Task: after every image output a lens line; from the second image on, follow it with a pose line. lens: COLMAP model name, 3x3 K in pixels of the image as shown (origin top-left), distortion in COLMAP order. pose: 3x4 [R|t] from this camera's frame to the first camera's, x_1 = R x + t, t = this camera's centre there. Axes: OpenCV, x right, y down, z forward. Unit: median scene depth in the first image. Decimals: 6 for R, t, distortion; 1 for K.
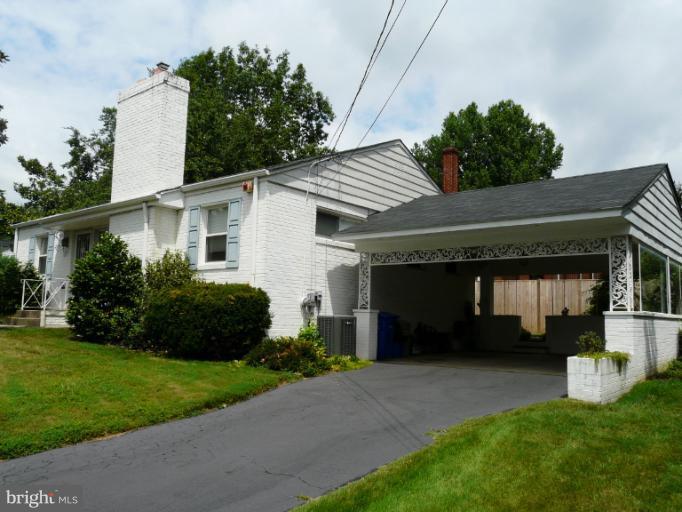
lens RADIAL K [[566.3, 0, 344.9], [0, 566.3, 254.6], [0, 0, 1]] dist [-0.076038, 0.095342]
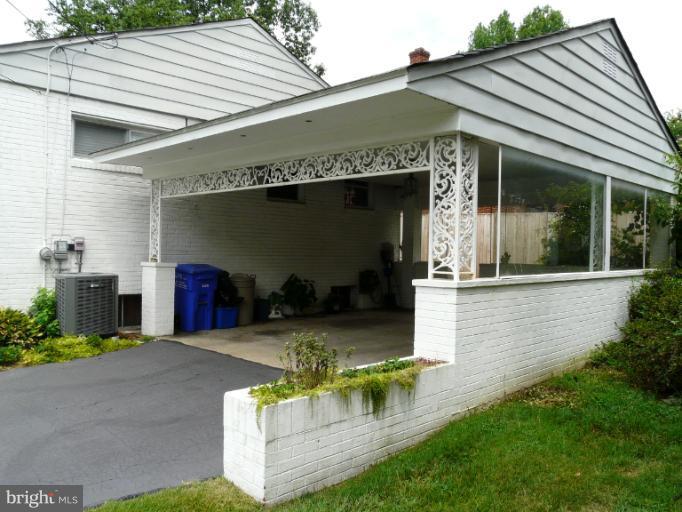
lens RADIAL K [[566.3, 0, 344.9], [0, 566.3, 254.6], [0, 0, 1]] dist [-0.076038, 0.095342]
pose [[0.995530, -0.003921, -0.094359, 0.331875], [0.015175, 0.992797, 0.118844, 0.009729], [0.093214, -0.119744, 0.988419, 0.344674]]
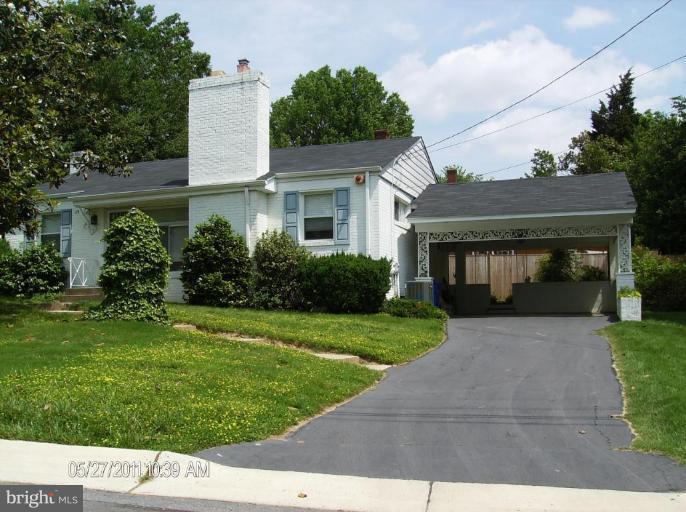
lens RADIAL K [[681.3, 0, 342.1], [0, 681.3, 305.5], [0, 0, 1]] dist [-0.090585, 0.005122]
pose [[0.940044, -0.033064, 0.339446, -0.659173], [-0.004257, 0.994074, 0.108618, -0.005144], [-0.341026, -0.103551, 0.934333, -0.366569]]
